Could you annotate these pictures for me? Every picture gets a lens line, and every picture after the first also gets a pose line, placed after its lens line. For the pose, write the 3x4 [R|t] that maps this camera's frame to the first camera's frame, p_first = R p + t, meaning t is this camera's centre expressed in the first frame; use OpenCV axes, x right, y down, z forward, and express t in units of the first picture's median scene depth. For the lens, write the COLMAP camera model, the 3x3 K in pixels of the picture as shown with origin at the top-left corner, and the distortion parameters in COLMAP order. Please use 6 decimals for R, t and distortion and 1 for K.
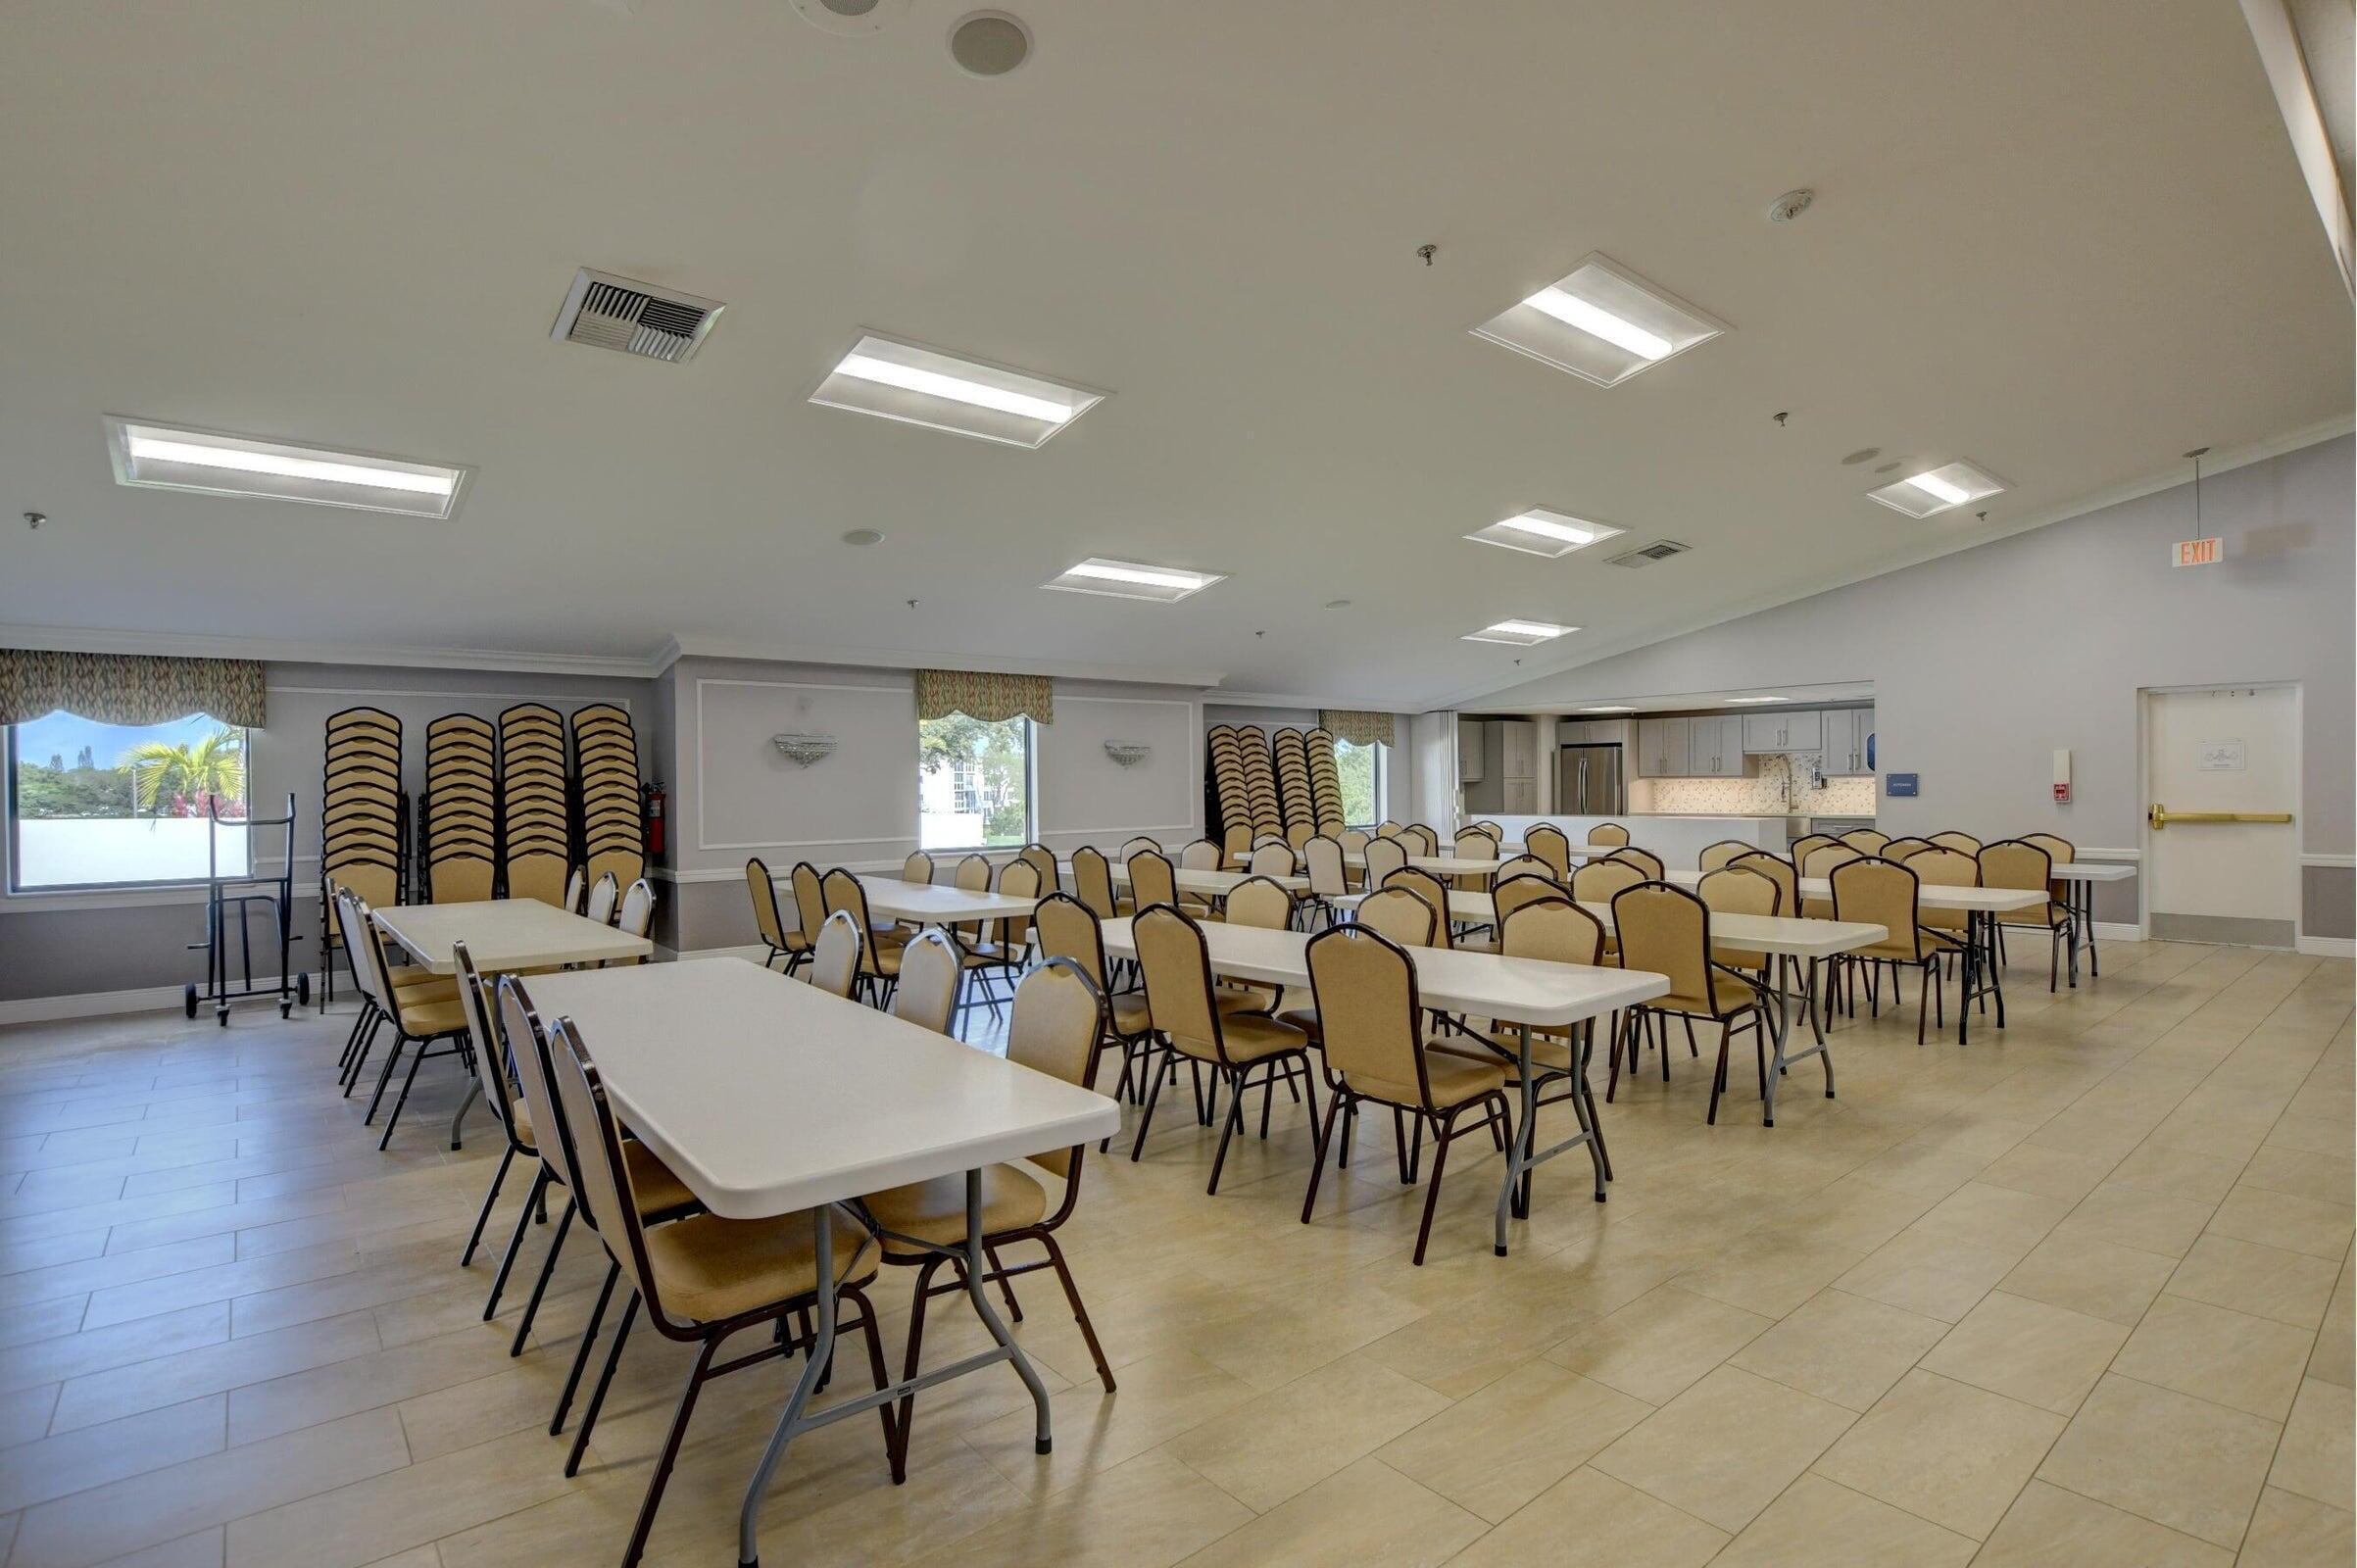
lens RADIAL K [[1147.9, 0, 1183.9], [0, 1147.9, 790.6], [0, 0, 1]] dist [0.000495, 0.000044]
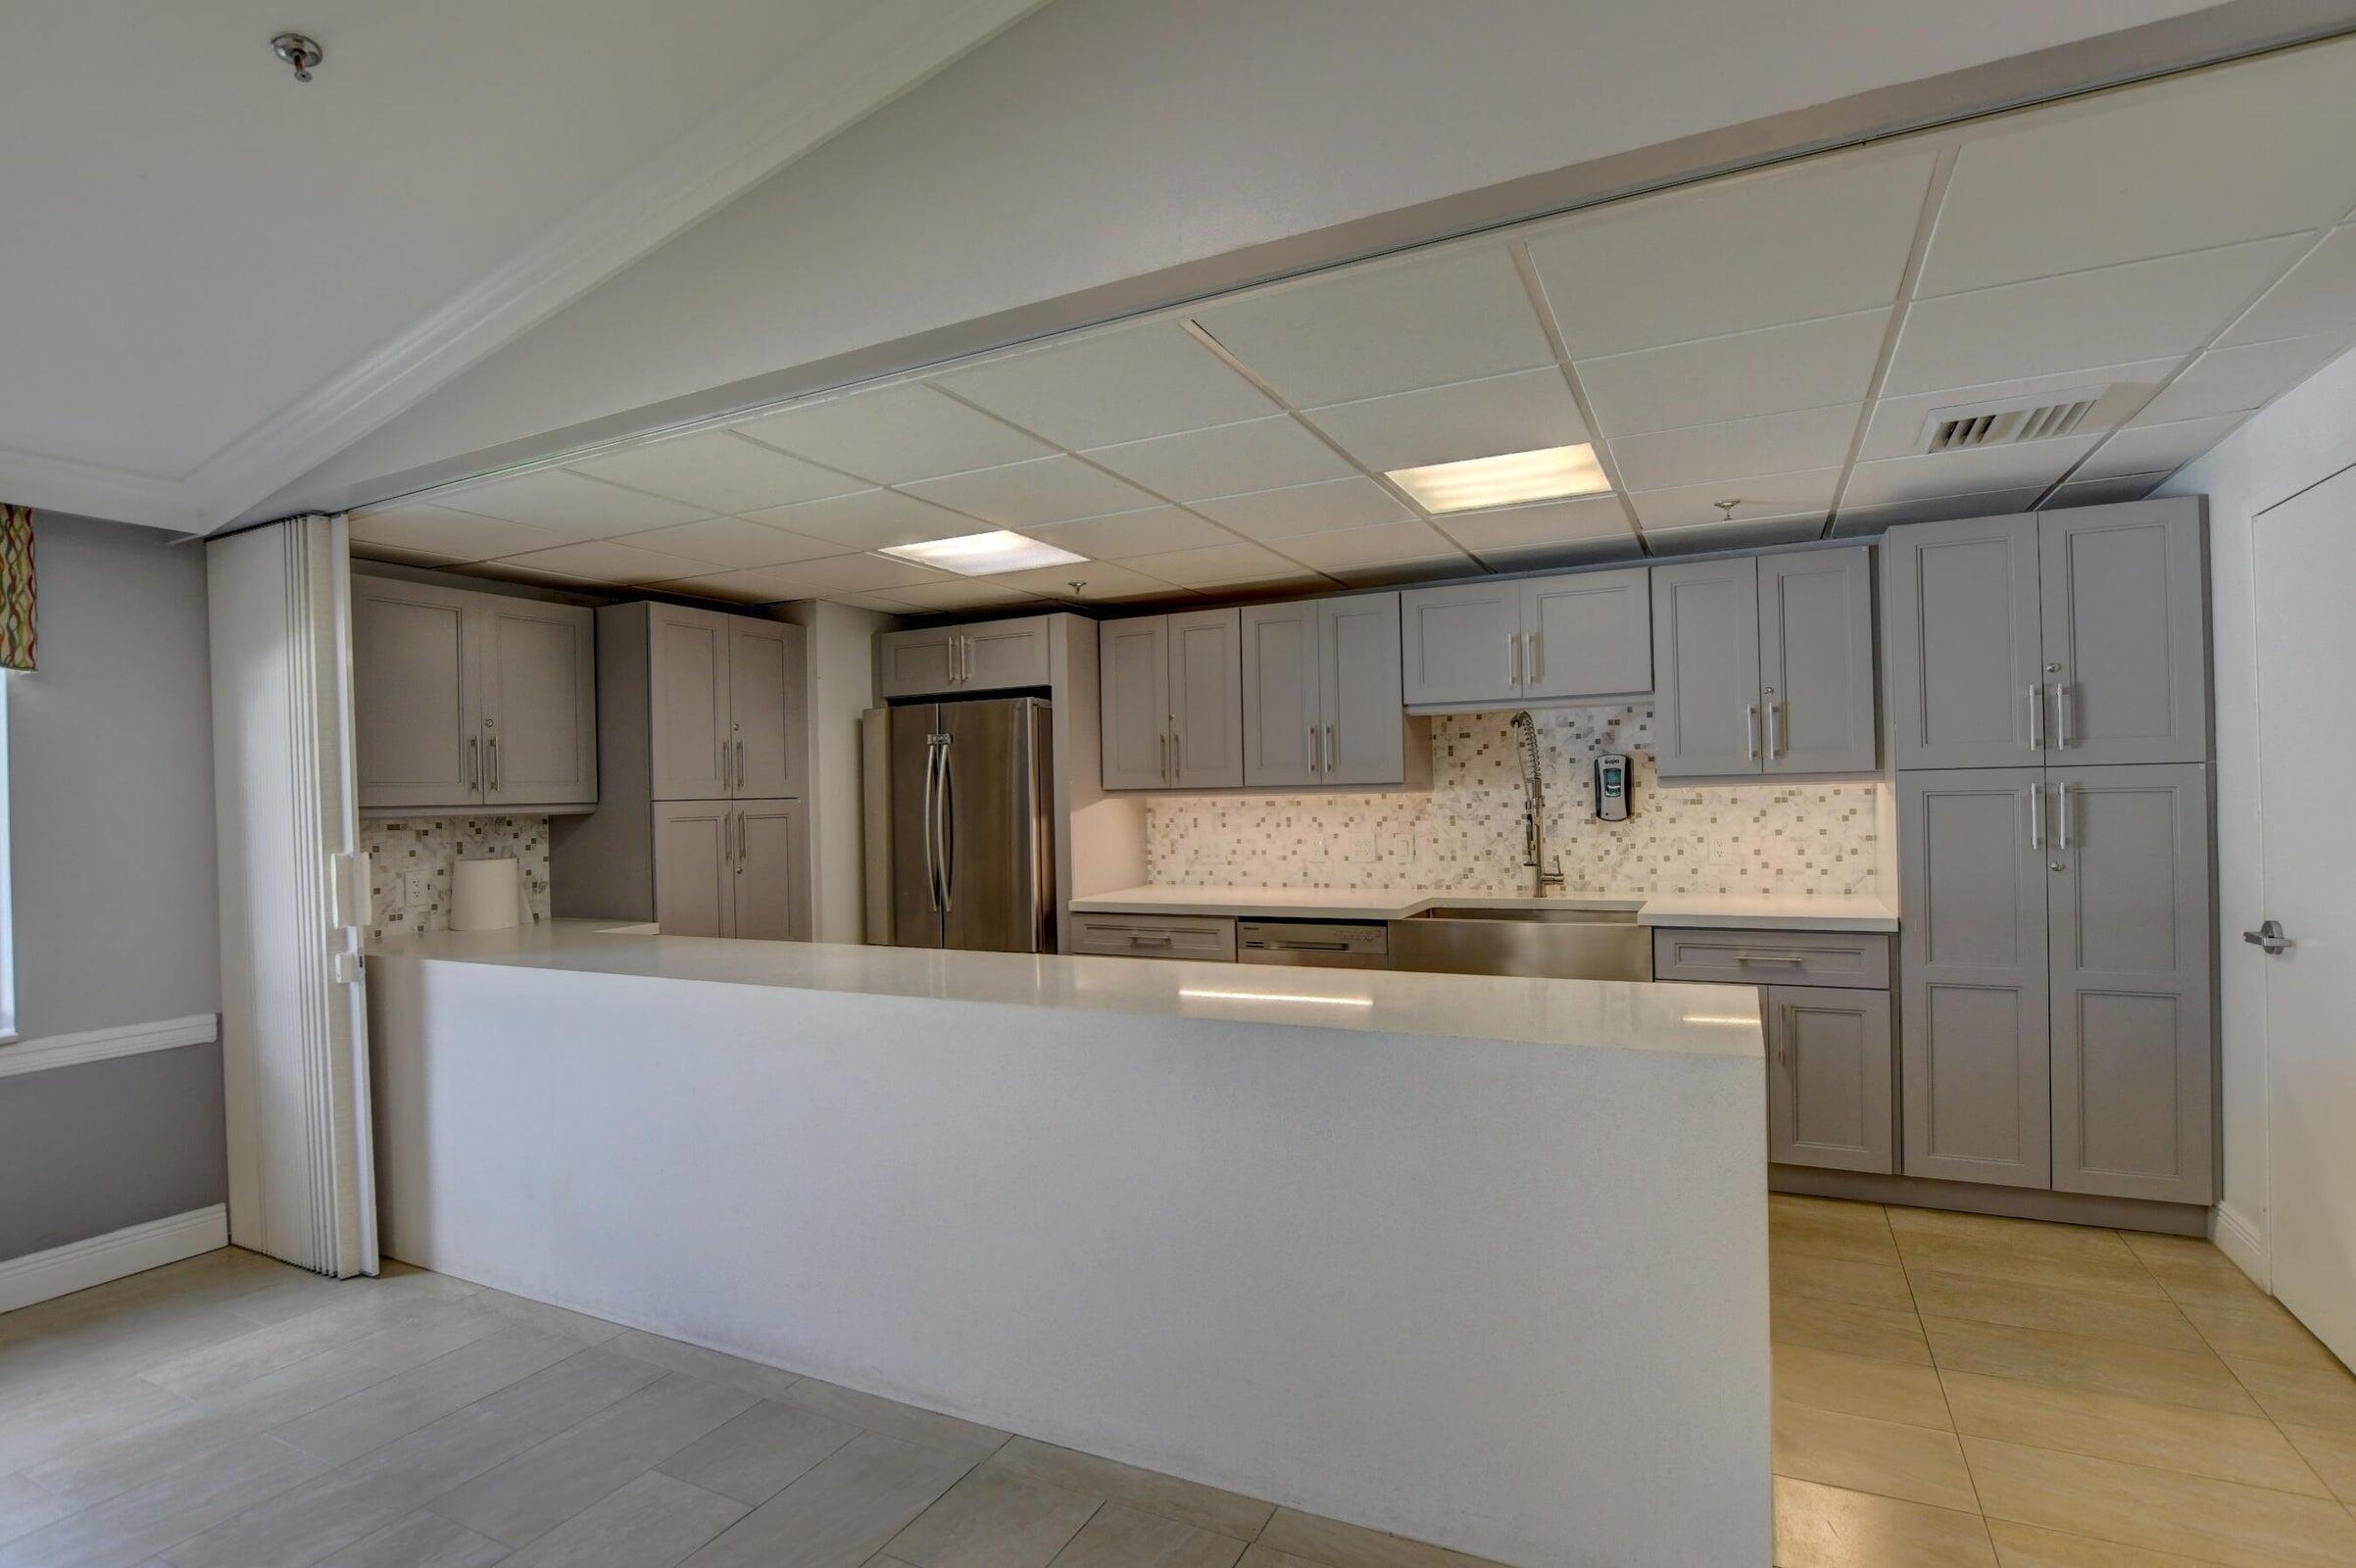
lens RADIAL K [[1147.4, 0, 1176.0], [0, 1147.4, 790.0], [0, 0, 1]] dist [0.000495, 0.000044]
pose [[0.917451, -0.014140, 0.397598, 0.288150], [0.018332, 0.999809, -0.006742, -0.009303], [-0.397427, 0.013474, 0.917535, 0.696853]]
